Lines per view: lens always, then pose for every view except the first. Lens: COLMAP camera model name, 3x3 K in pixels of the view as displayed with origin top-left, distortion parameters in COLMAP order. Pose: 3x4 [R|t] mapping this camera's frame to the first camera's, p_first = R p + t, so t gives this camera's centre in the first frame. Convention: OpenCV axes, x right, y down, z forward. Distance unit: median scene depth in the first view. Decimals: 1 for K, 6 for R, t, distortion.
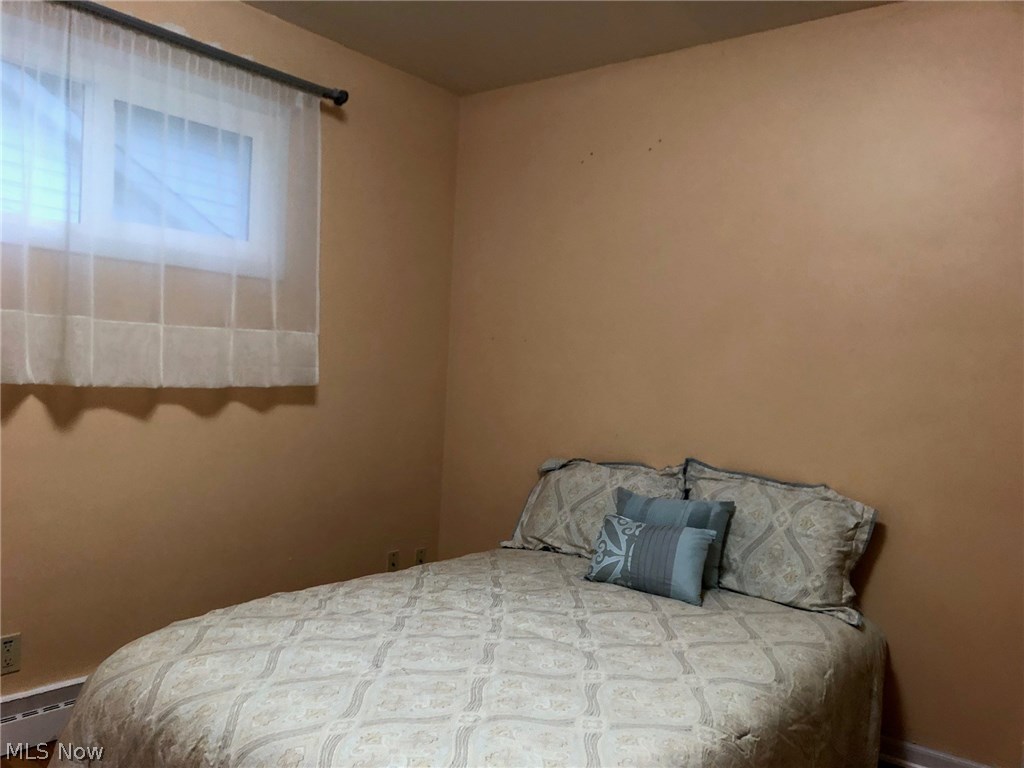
lens RADIAL K [[843.6, 0, 512.5], [0, 843.6, 382.4], [0, 0, 1]] dist [0.052877, -0.051630]
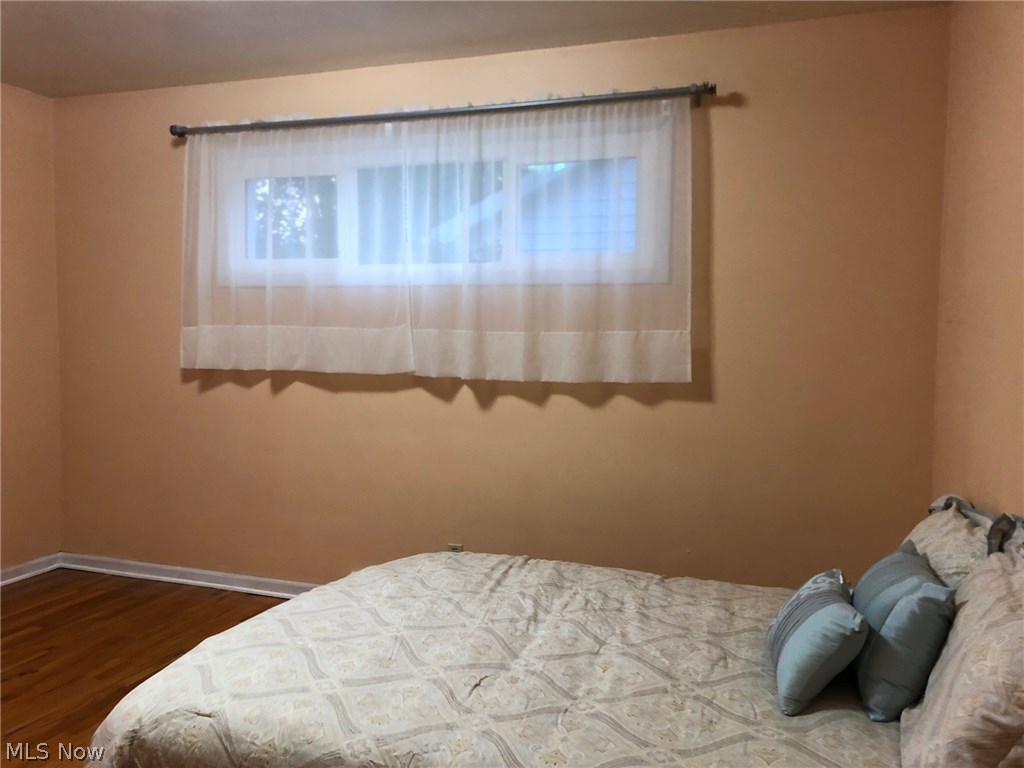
lens RADIAL K [[843.6, 0, 512.7], [0, 843.6, 385.7], [0, 0, 1]] dist [0.052877, -0.051630]
pose [[0.300126, 0.014606, -0.953788, 0.799423], [-0.009080, 0.999881, 0.012455, -0.003159], [0.953856, 0.004922, 0.300223, 0.589841]]
